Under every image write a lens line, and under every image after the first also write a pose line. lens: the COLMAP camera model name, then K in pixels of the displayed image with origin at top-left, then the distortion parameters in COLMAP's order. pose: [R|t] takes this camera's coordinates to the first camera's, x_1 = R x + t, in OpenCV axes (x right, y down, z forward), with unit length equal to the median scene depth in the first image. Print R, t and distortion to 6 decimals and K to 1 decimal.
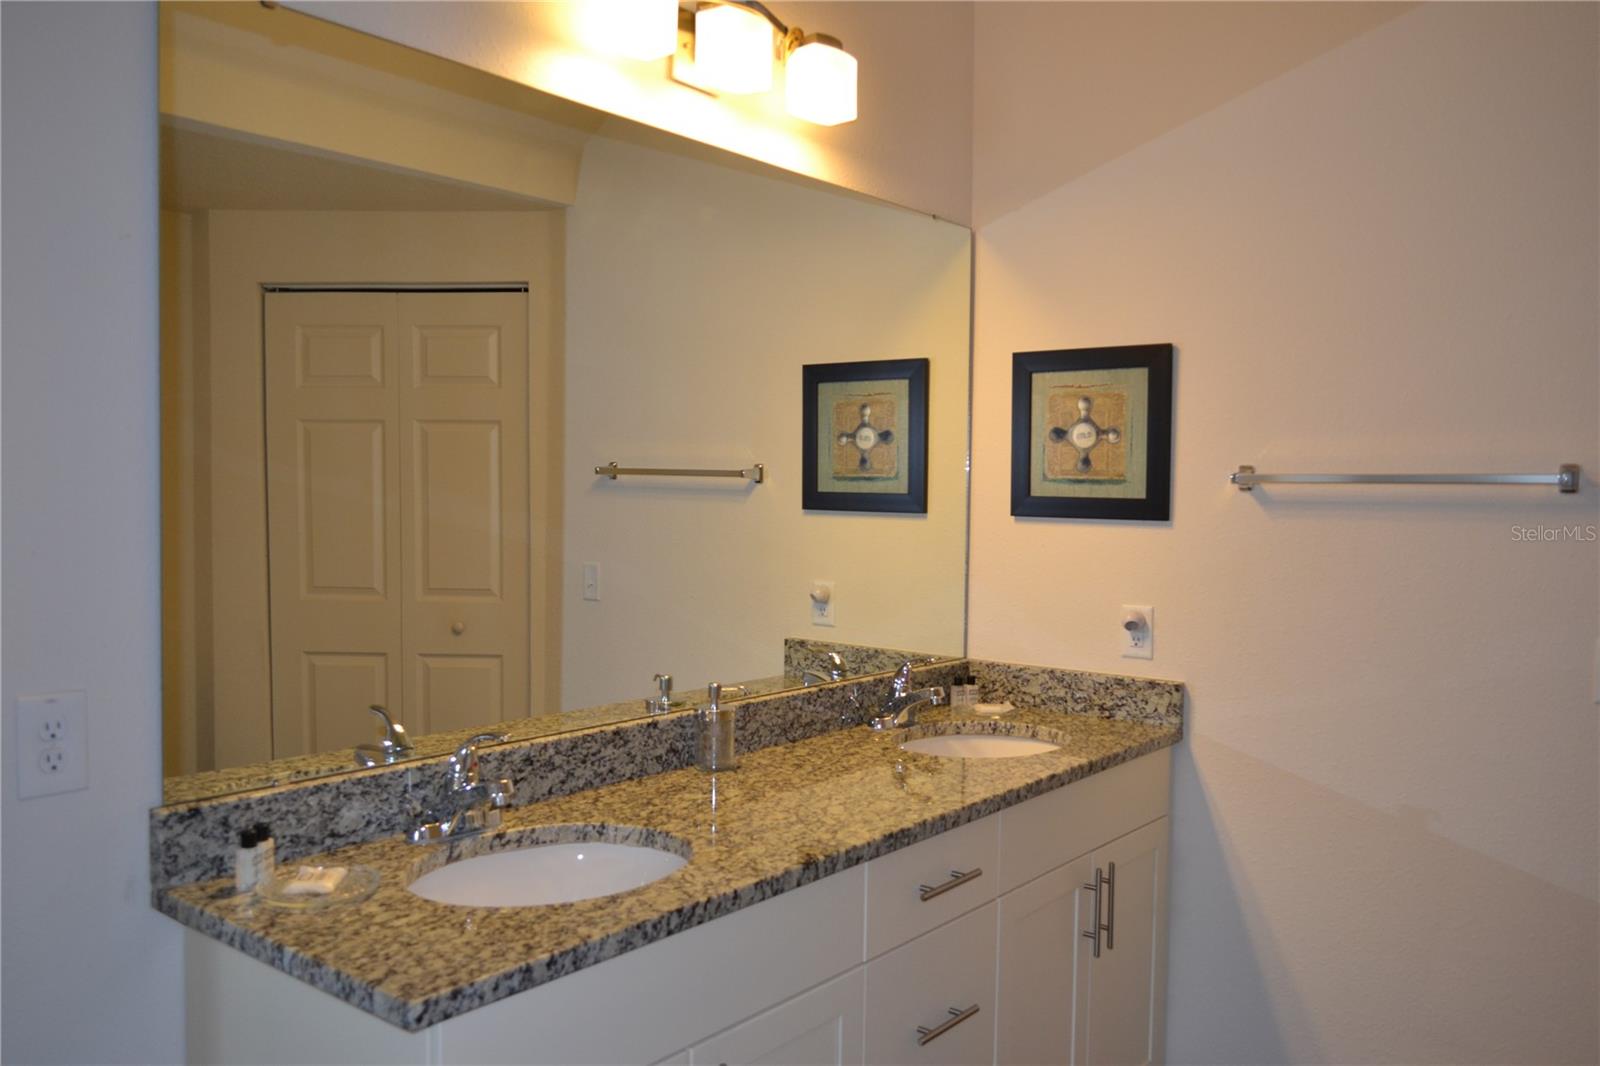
lens RADIAL K [[1252.2, 0, 795.7], [0, 1252.2, 541.4], [0, 0, 1]] dist [-0.018415, 0.007122]
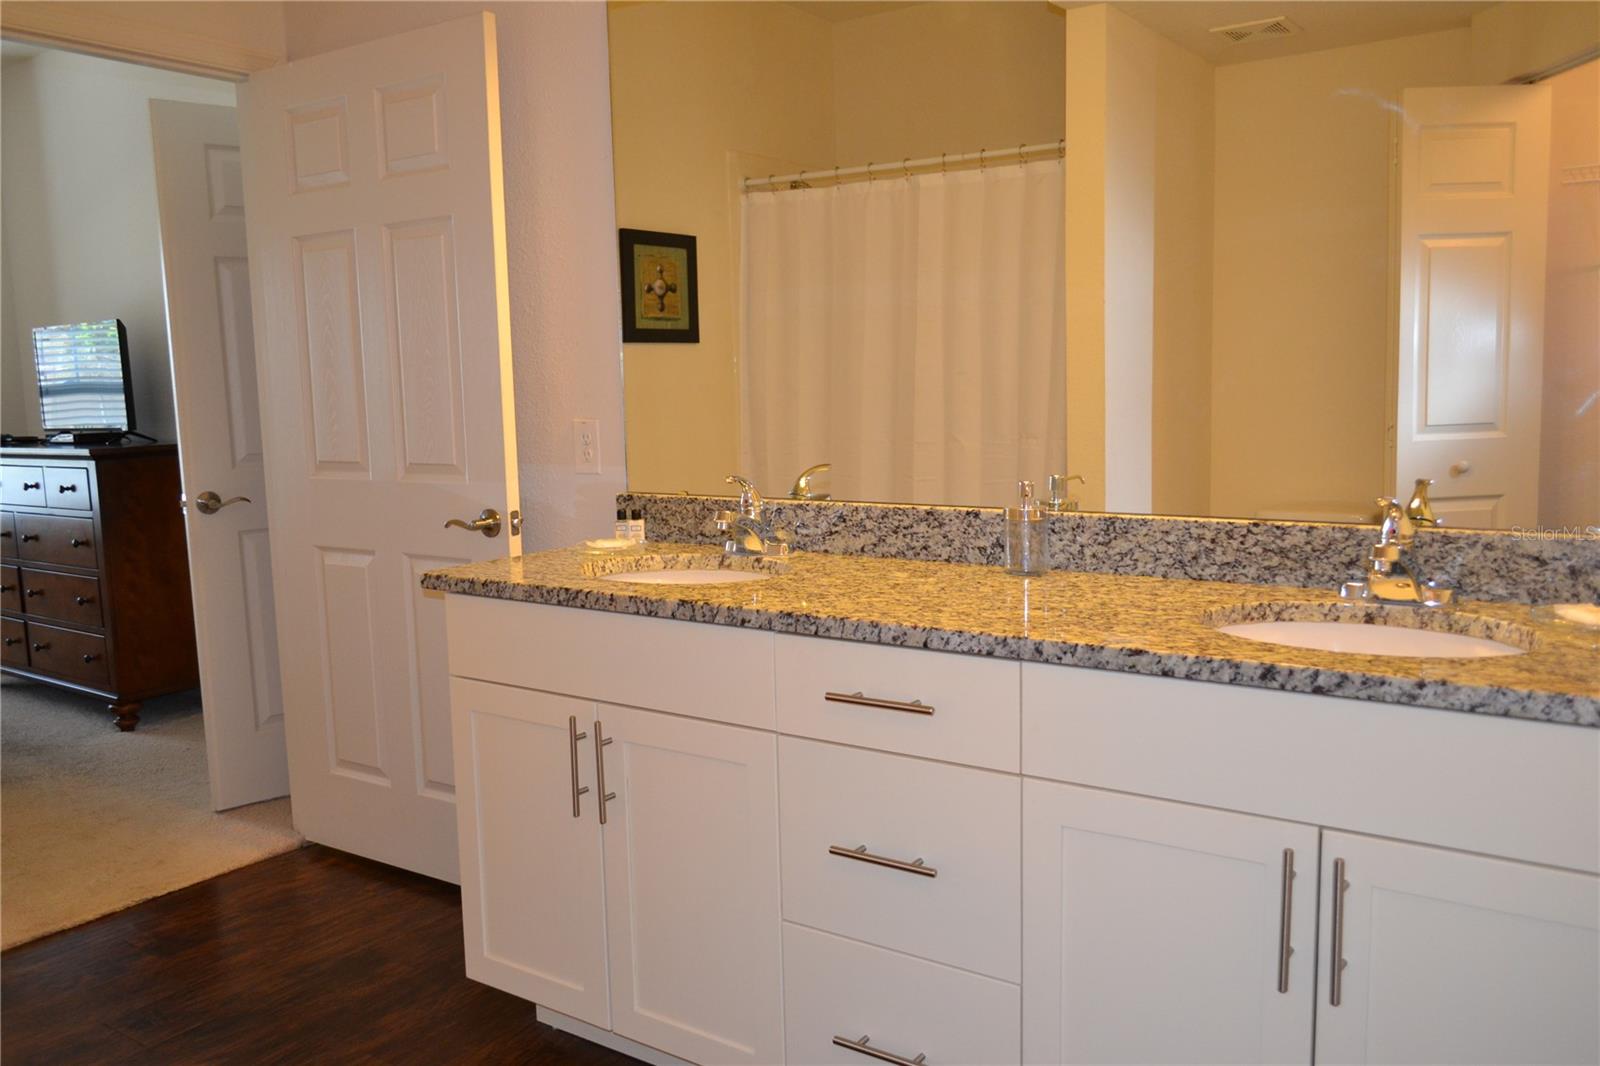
lens RADIAL K [[1252.2, 0, 795.7], [0, 1252.2, 541.4], [0, 0, 1]] dist [-0.018415, 0.007122]
pose [[0.056137, 0.113889, -0.991906, 0.929614], [-0.014404, 0.993462, 0.113252, 0.060667], [0.998319, 0.007930, 0.057410, 0.853137]]
